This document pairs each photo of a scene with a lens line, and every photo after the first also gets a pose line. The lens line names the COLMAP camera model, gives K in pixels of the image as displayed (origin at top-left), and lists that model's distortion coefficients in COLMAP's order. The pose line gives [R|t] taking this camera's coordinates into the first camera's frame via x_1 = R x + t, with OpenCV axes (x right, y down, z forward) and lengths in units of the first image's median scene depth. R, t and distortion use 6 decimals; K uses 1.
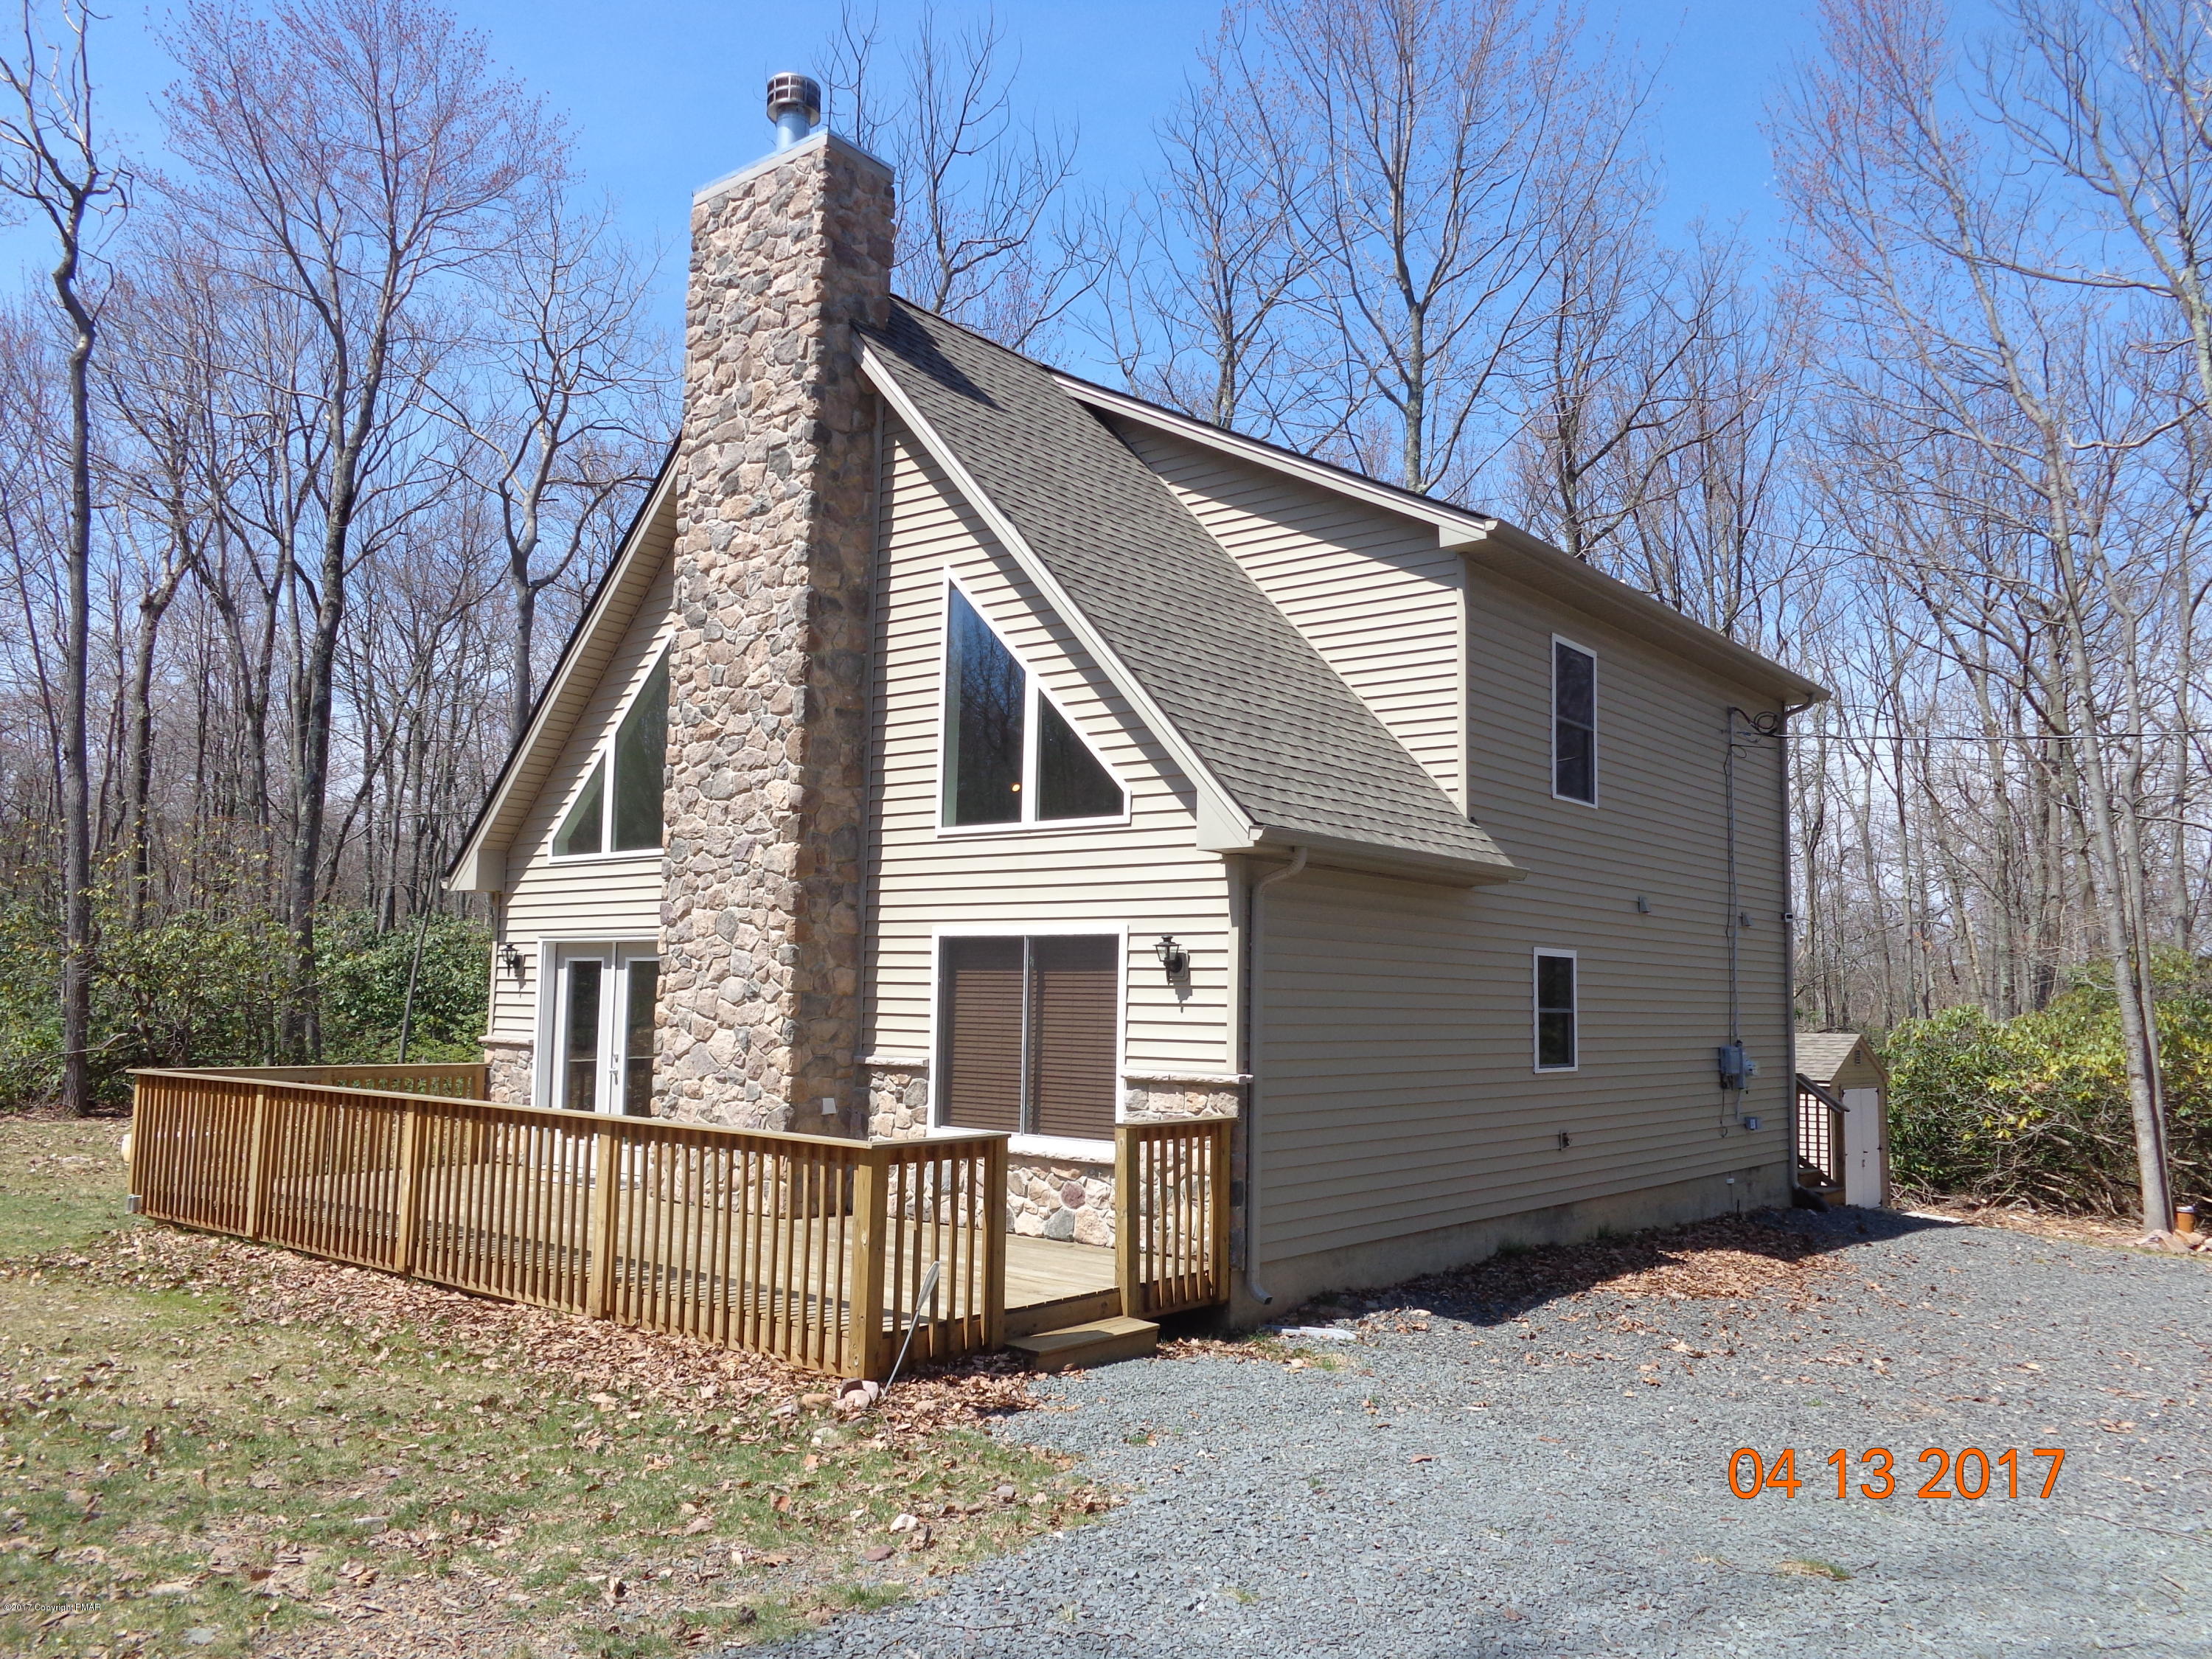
lens RADIAL K [[1666.4, 0, 1108.3], [0, 1666.4, 824.3], [0, 0, 1]] dist [-0.001613, 0.006786]
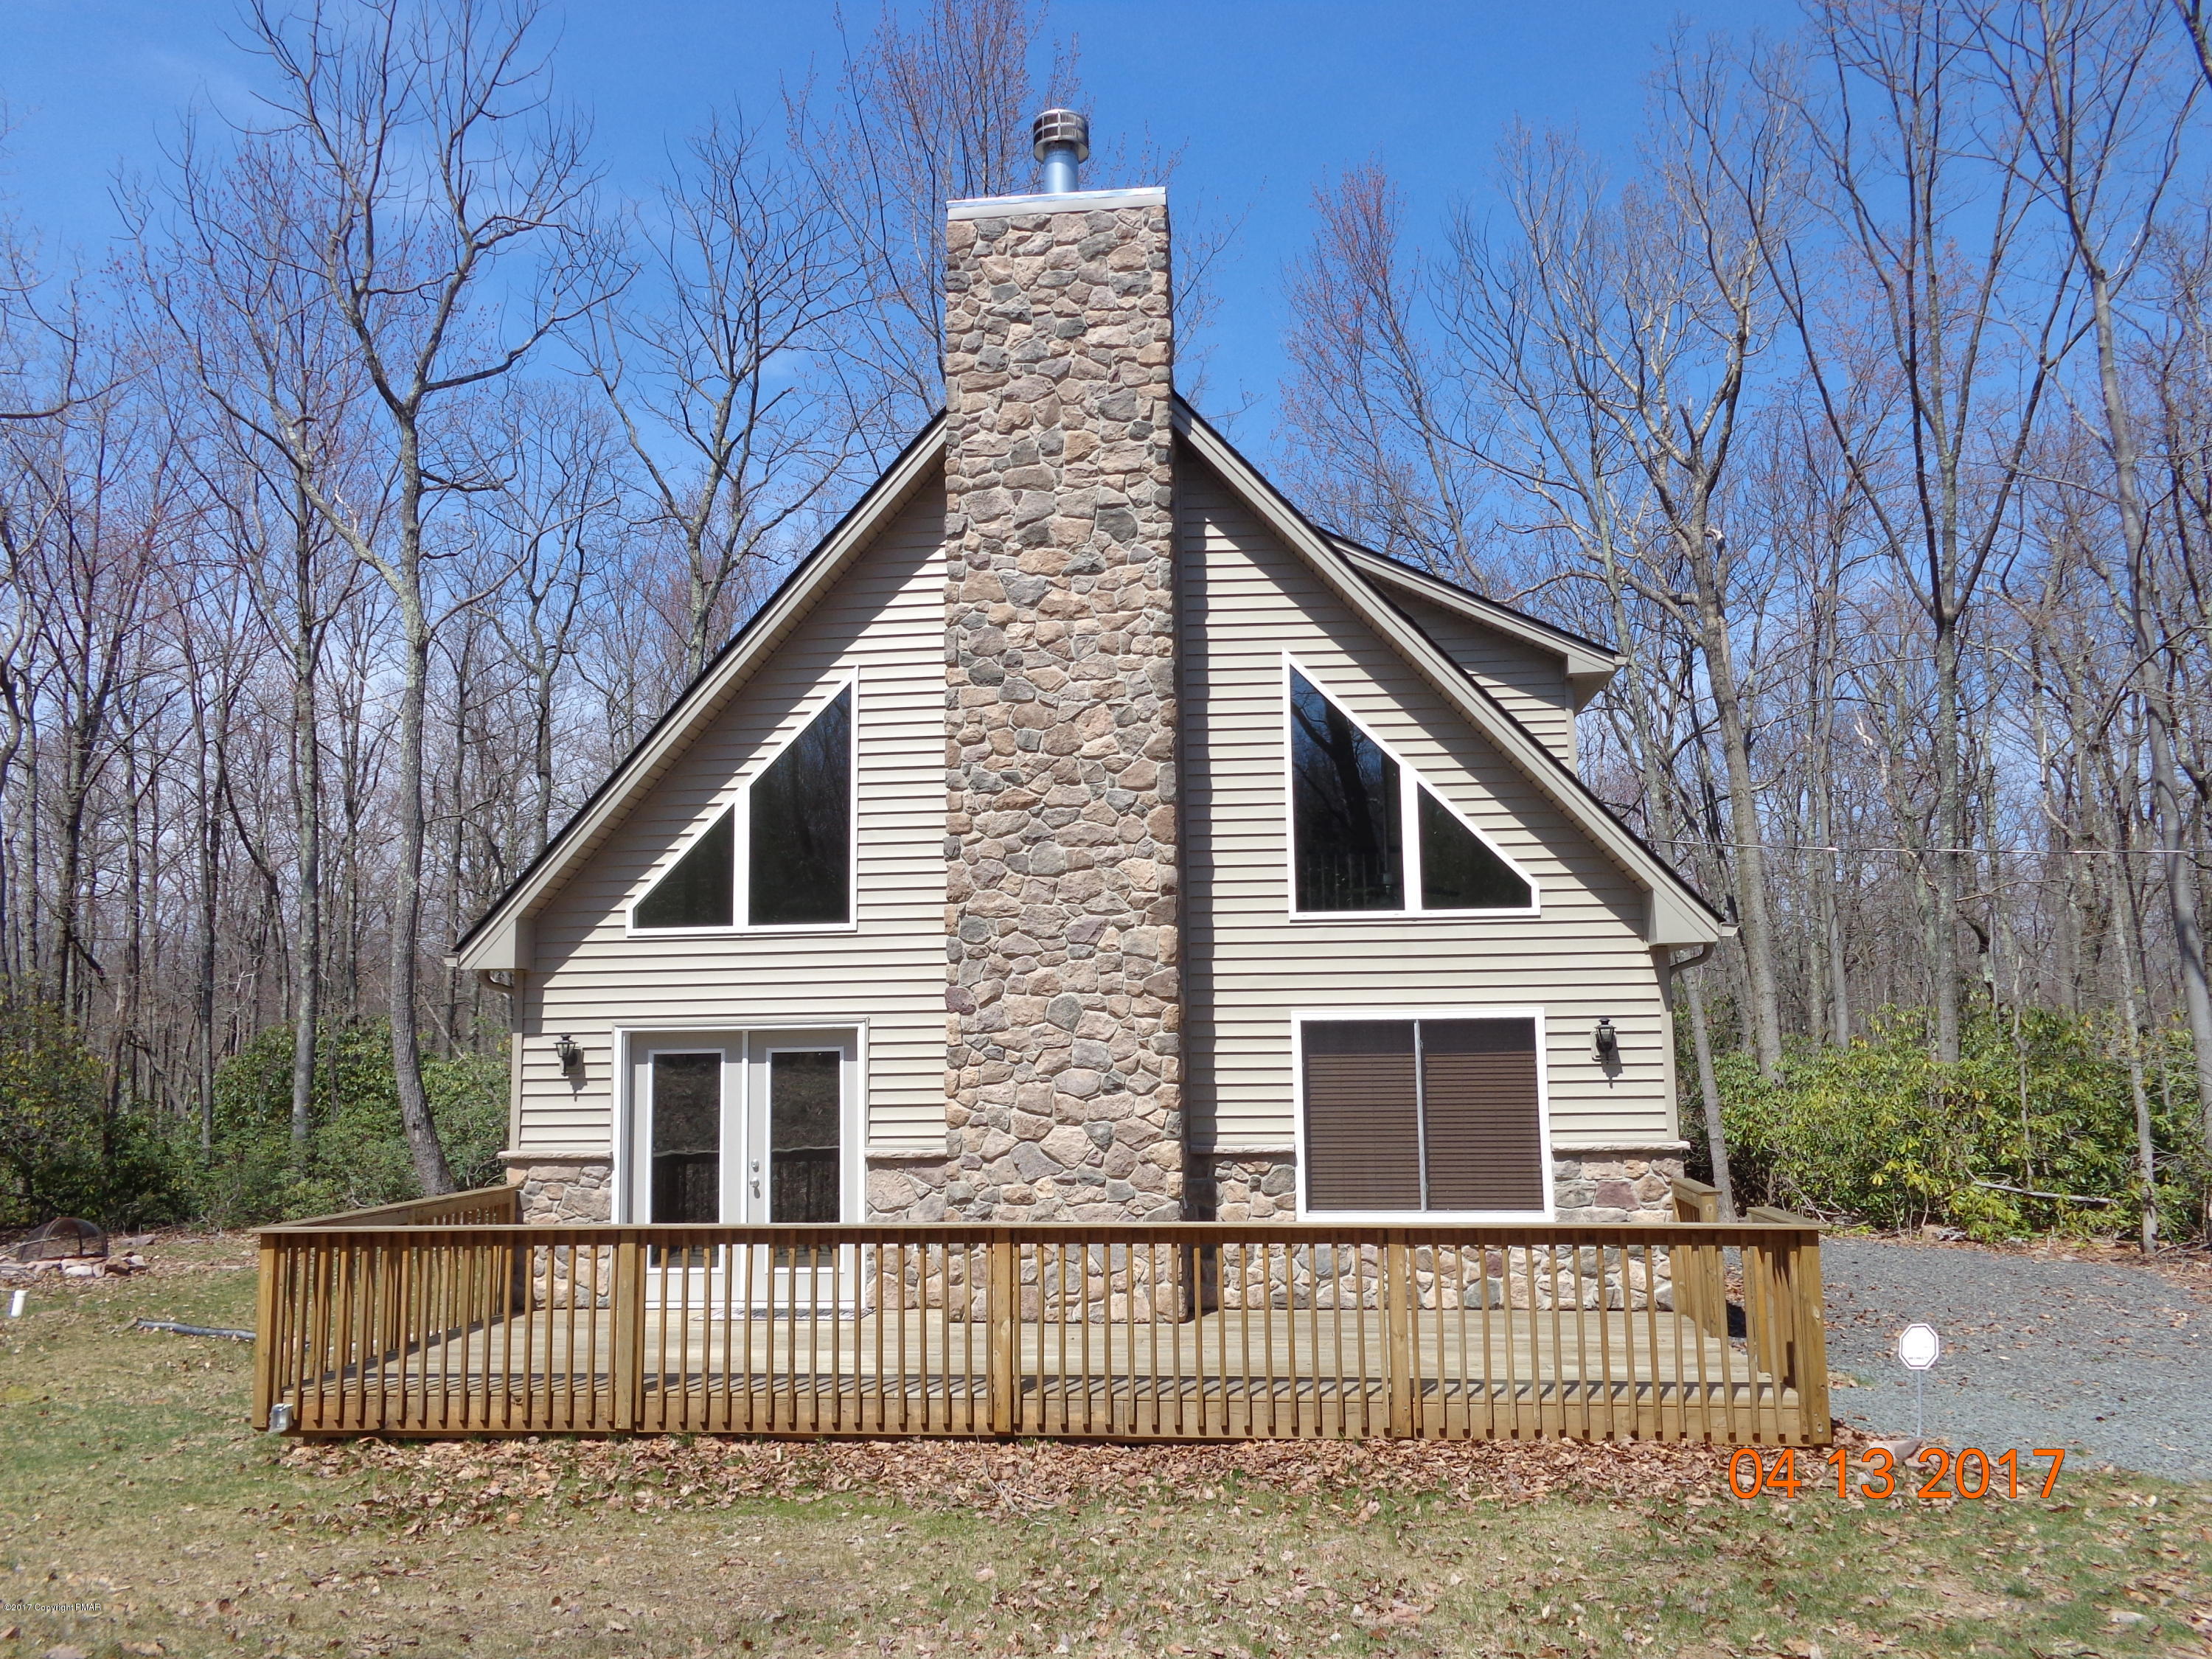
lens RADIAL K [[1666.4, 0, 1112.4], [0, 1666.4, 823.2], [0, 0, 1]] dist [-0.001613, 0.006786]
pose [[0.835283, 0.044514, 0.548015, -0.695335], [-0.028304, 0.998877, -0.037995, -0.009755], [-0.549091, 0.016226, 0.835605, 0.205202]]
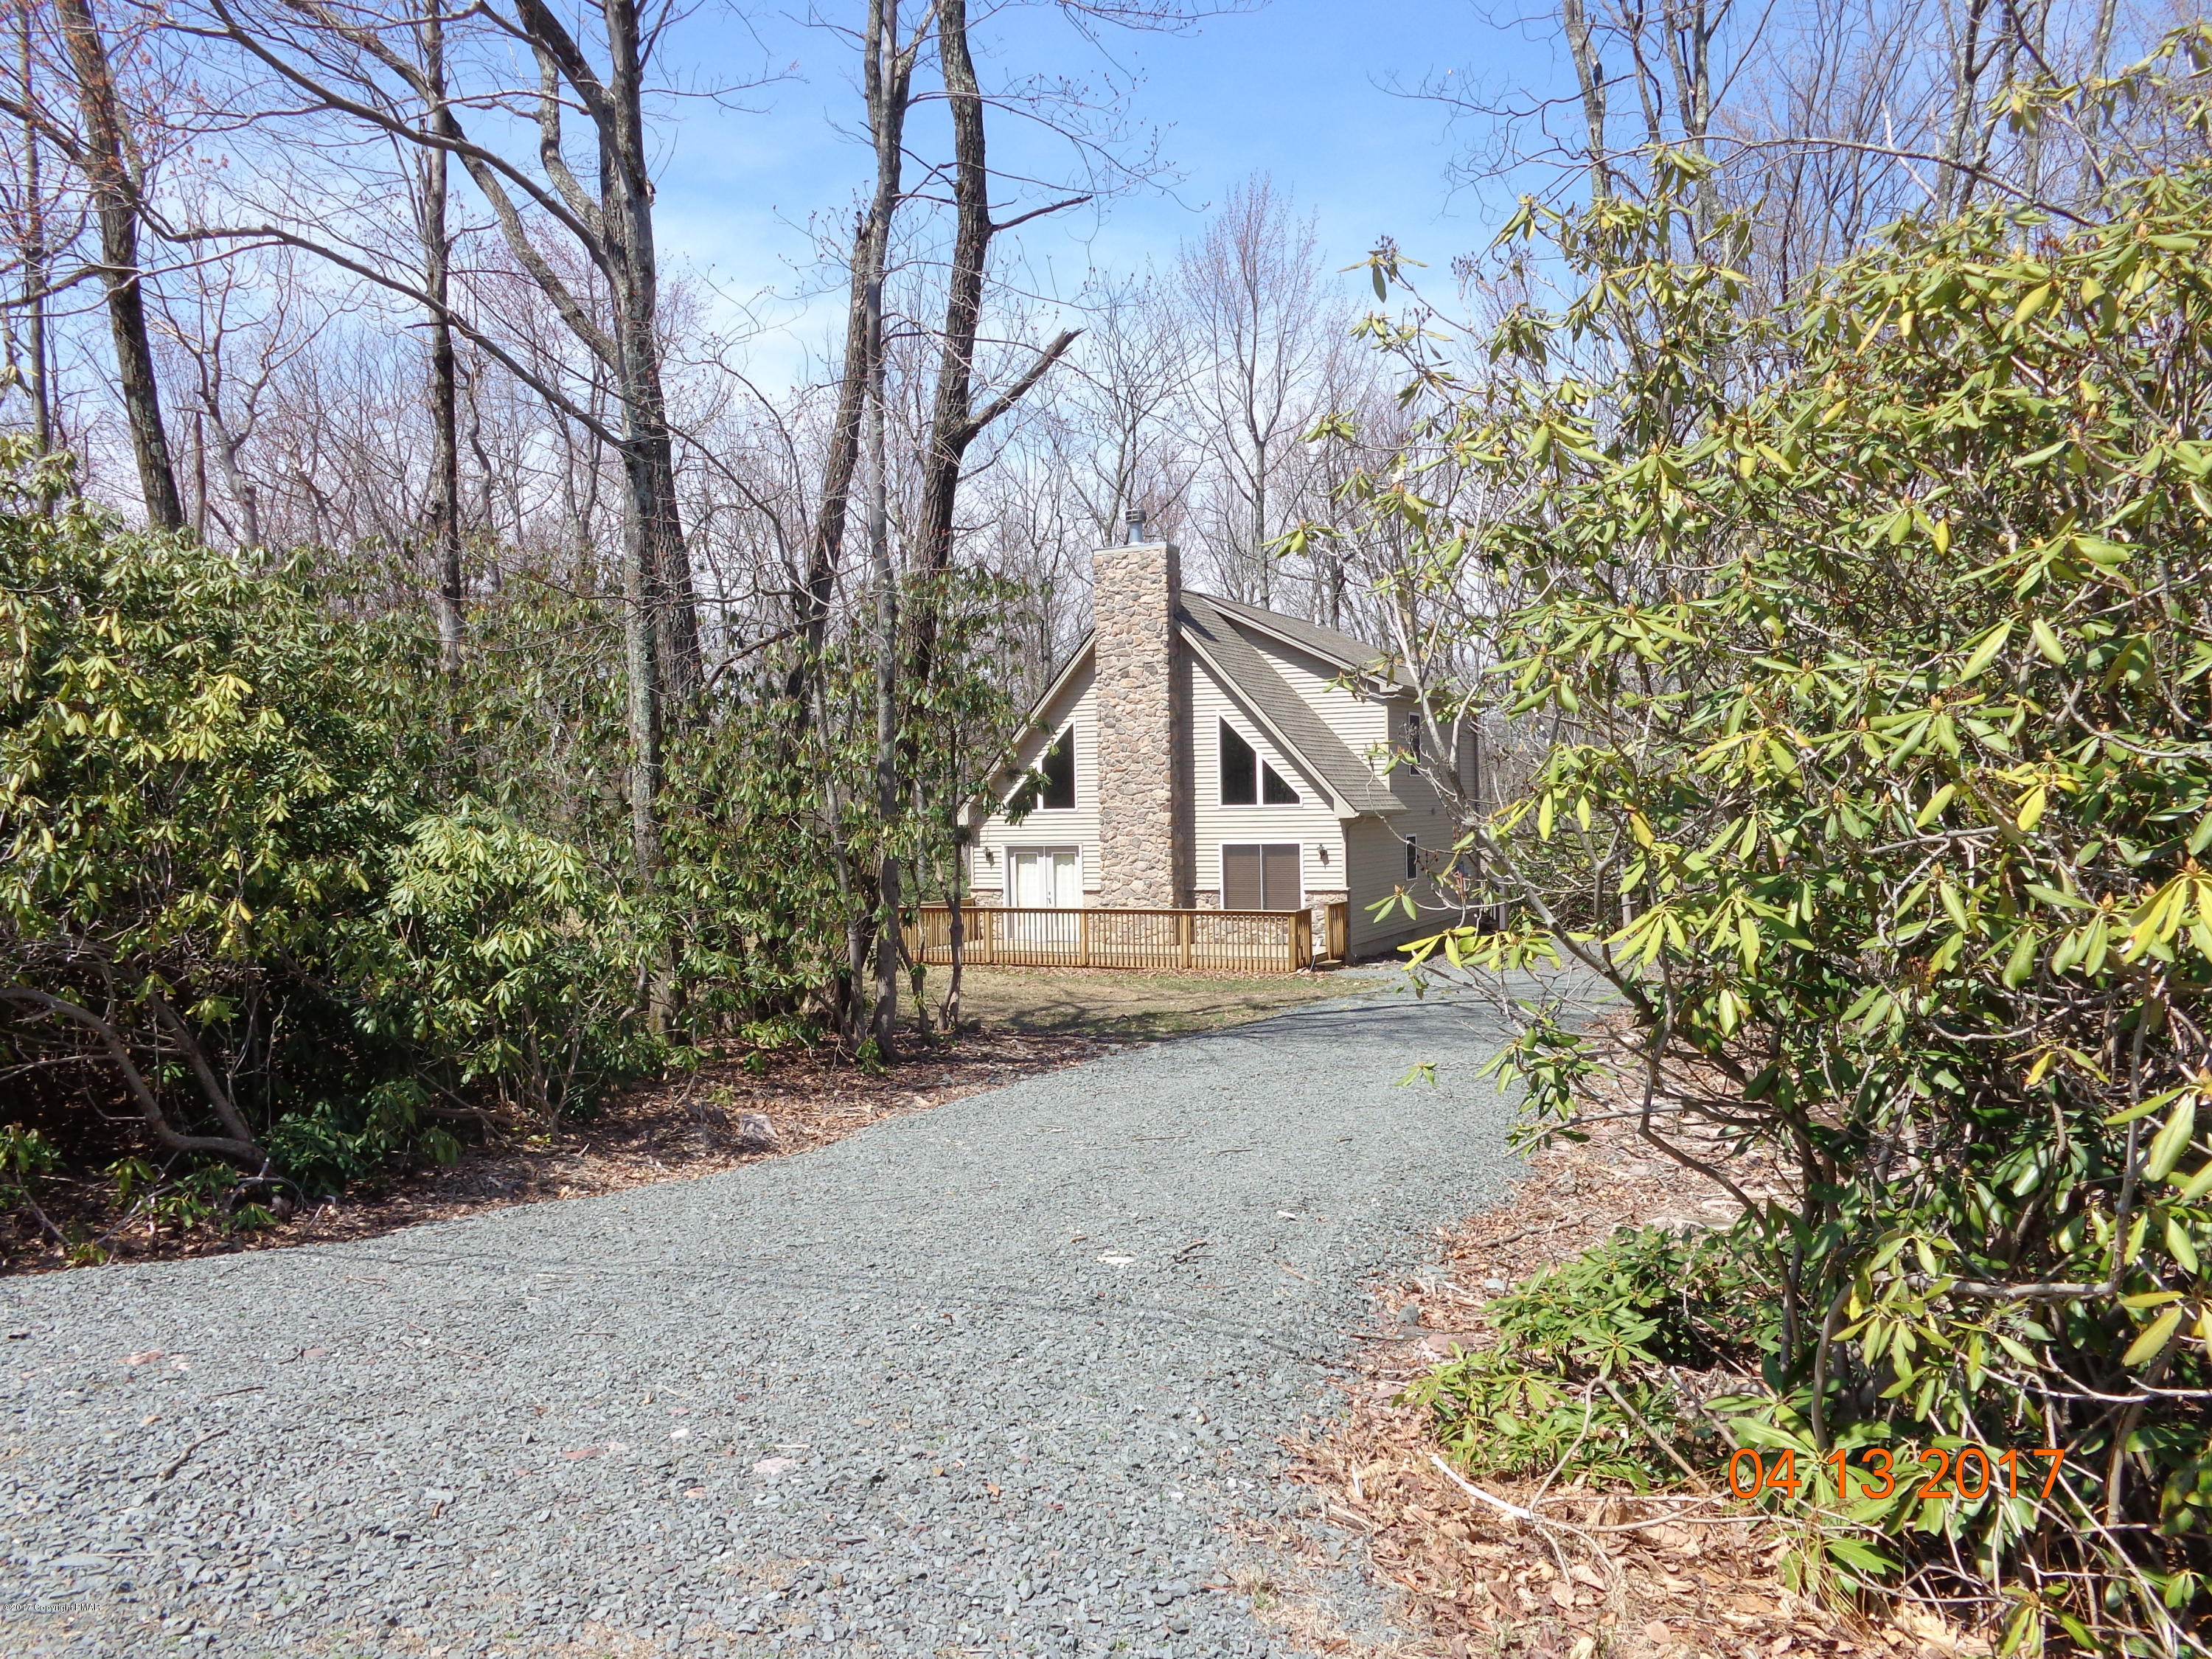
lens RADIAL K [[1666.4, 0, 1116.4], [0, 1666.4, 816.8], [0, 0, 1]] dist [-0.001613, 0.006786]
pose [[0.971567, -0.040791, 0.233225, -0.861937], [0.014212, 0.993318, 0.114528, -0.281958], [-0.236338, -0.107957, 0.965655, -1.550679]]
